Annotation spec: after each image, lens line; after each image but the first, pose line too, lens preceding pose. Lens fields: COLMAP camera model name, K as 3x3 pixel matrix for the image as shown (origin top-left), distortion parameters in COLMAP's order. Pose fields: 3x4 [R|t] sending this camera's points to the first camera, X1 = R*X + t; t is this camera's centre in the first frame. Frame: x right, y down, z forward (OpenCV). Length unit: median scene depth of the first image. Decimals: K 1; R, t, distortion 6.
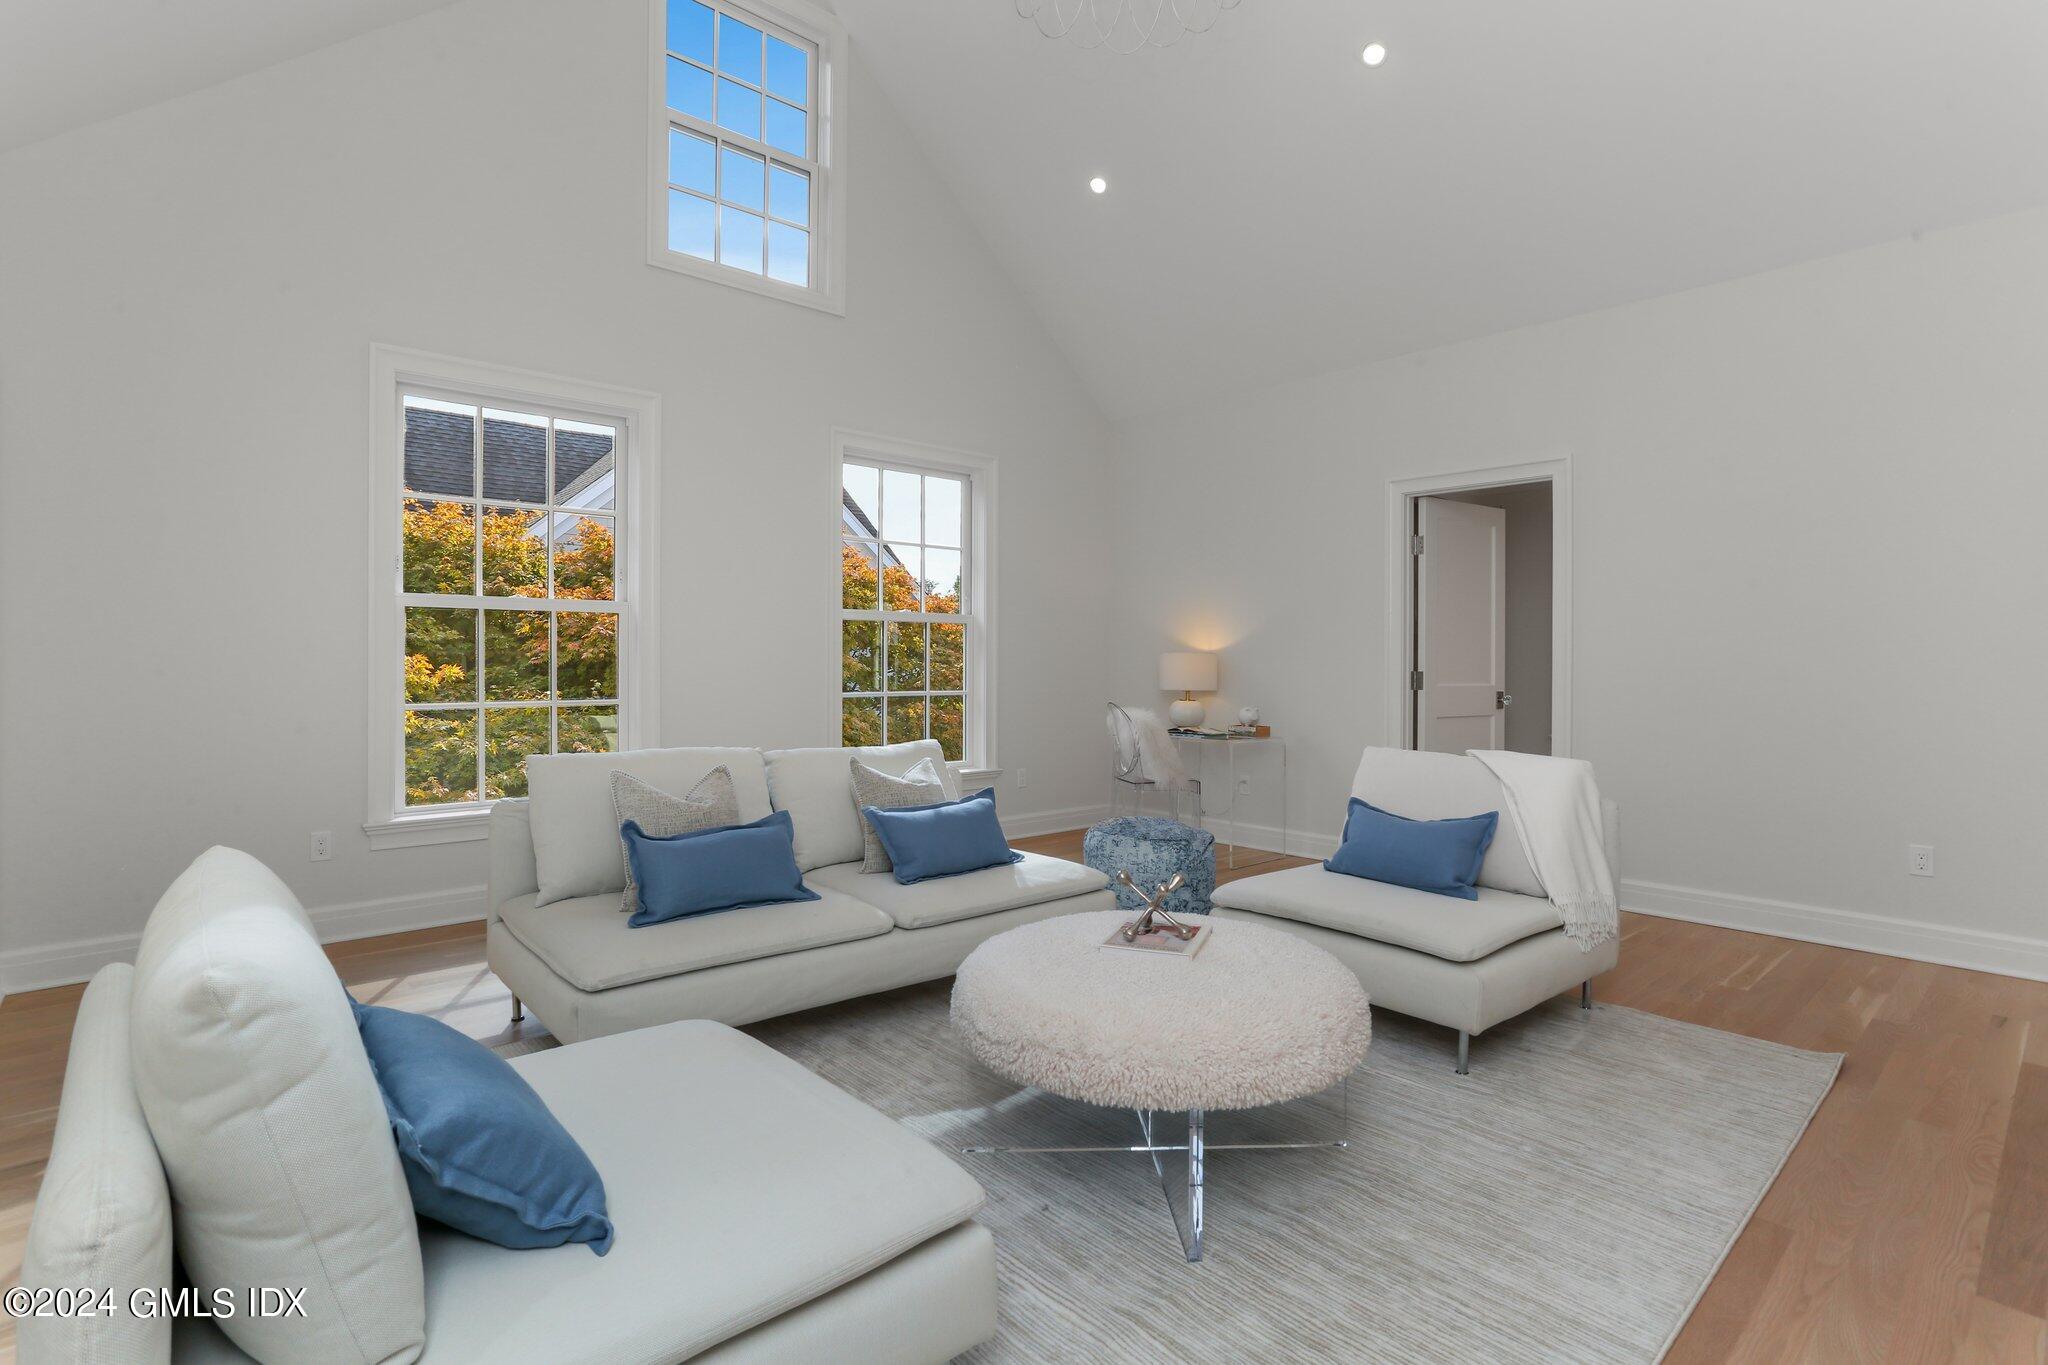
lens RADIAL K [[982.1, 0, 1012.0], [0, 982.1, 677.7], [0, 0, 1]] dist [-0.000531, 0.003030]
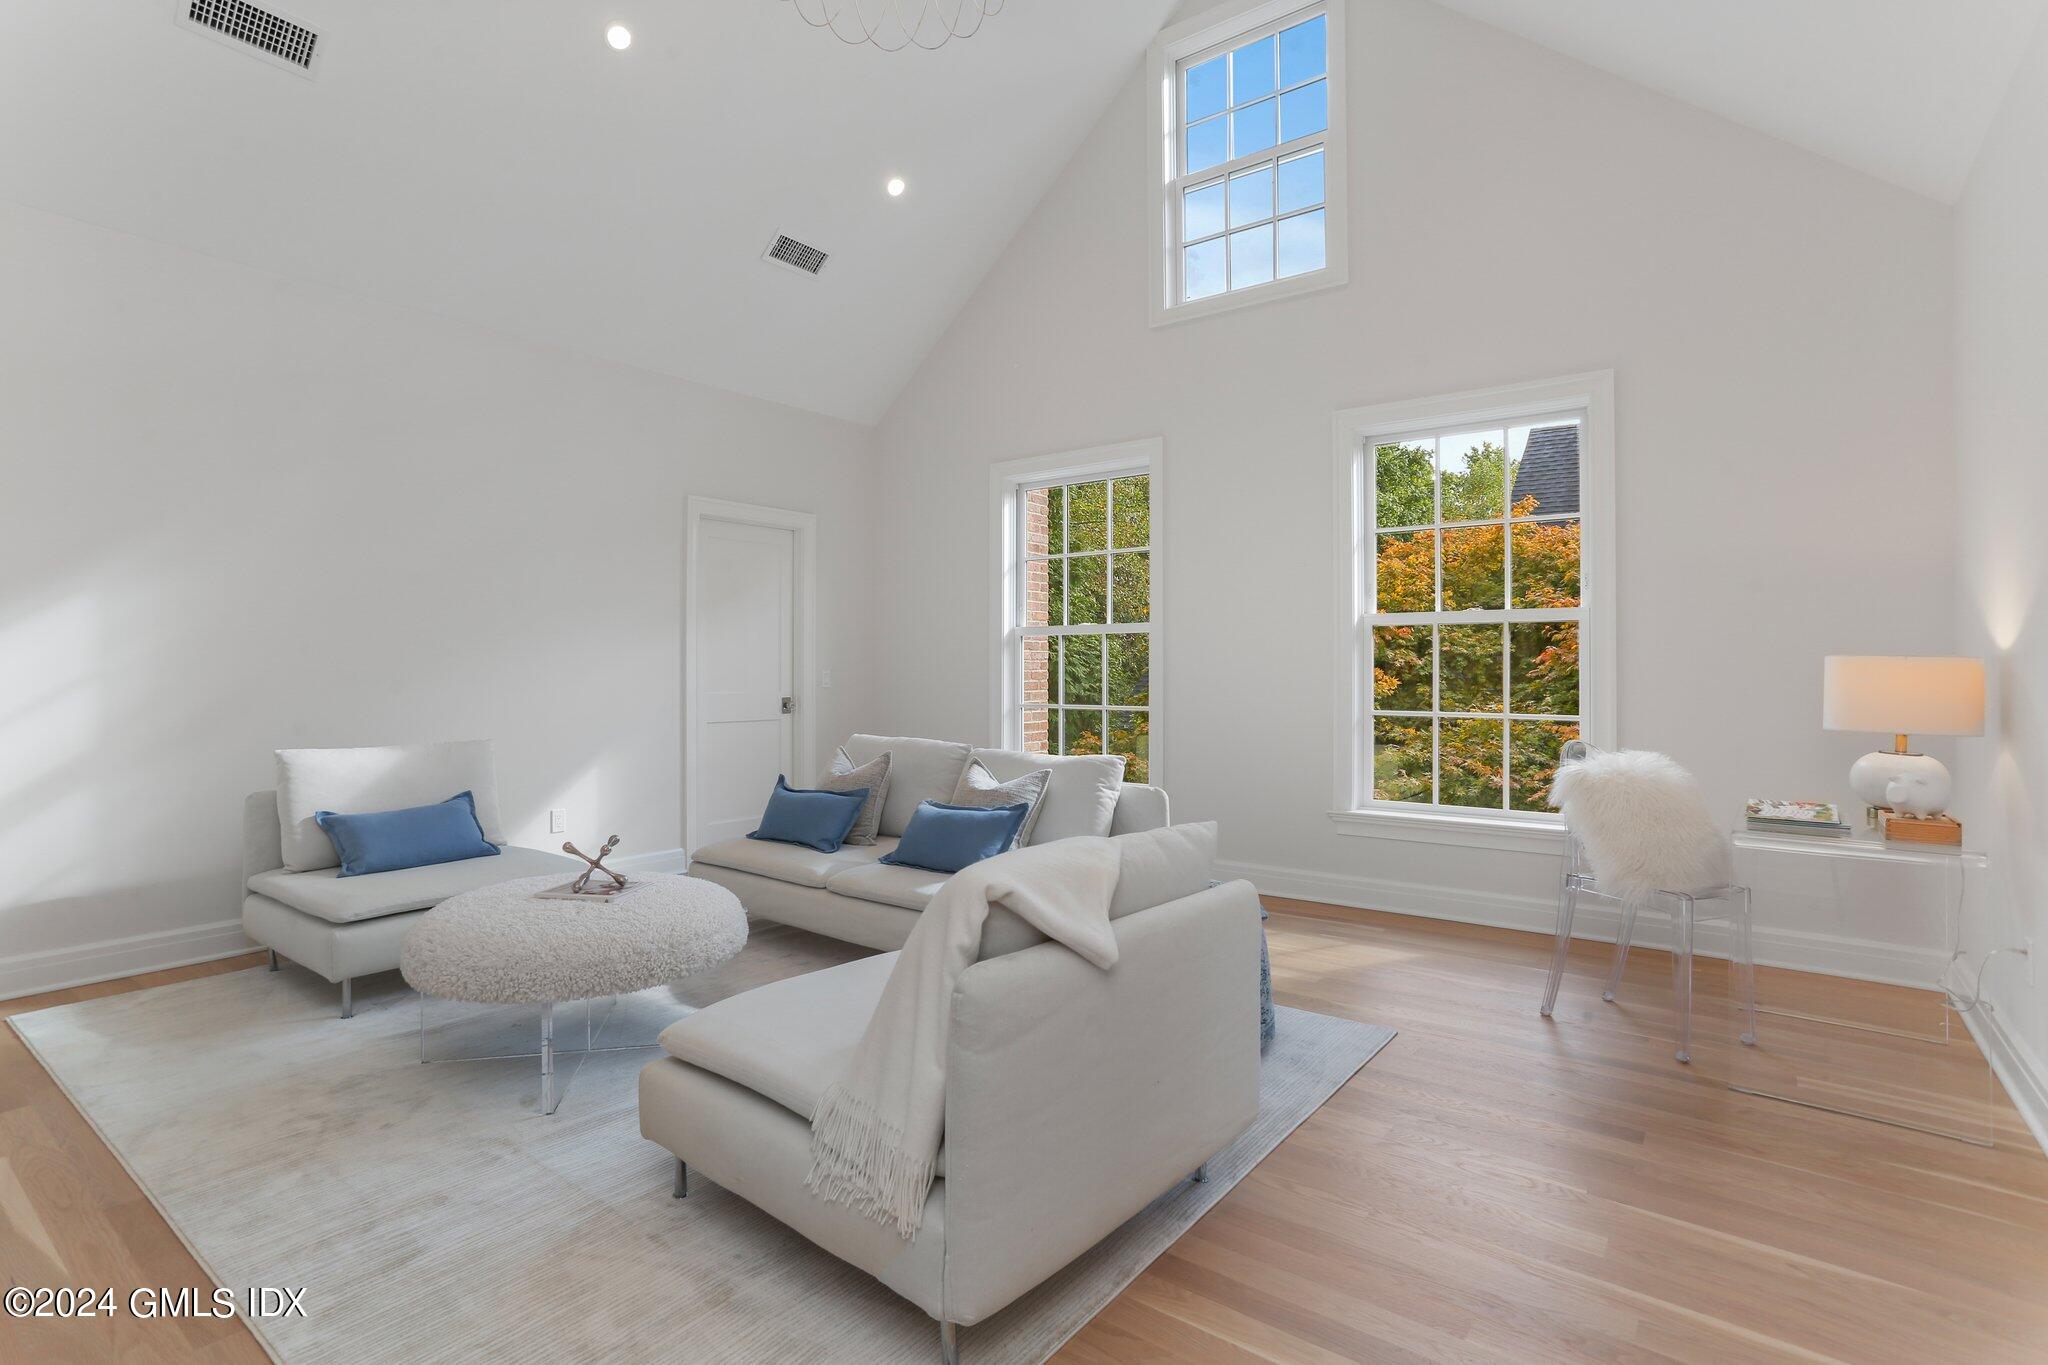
lens RADIAL K [[982.1, 0, 1025.5], [0, 982.1, 676.3], [0, 0, 1]] dist [-0.000531, 0.003030]
pose [[0.215768, 0.000224, -0.976445, 0.585192], [-0.016246, 0.999862, -0.003361, -0.006923], [0.976309, 0.016588, 0.215742, 0.503755]]
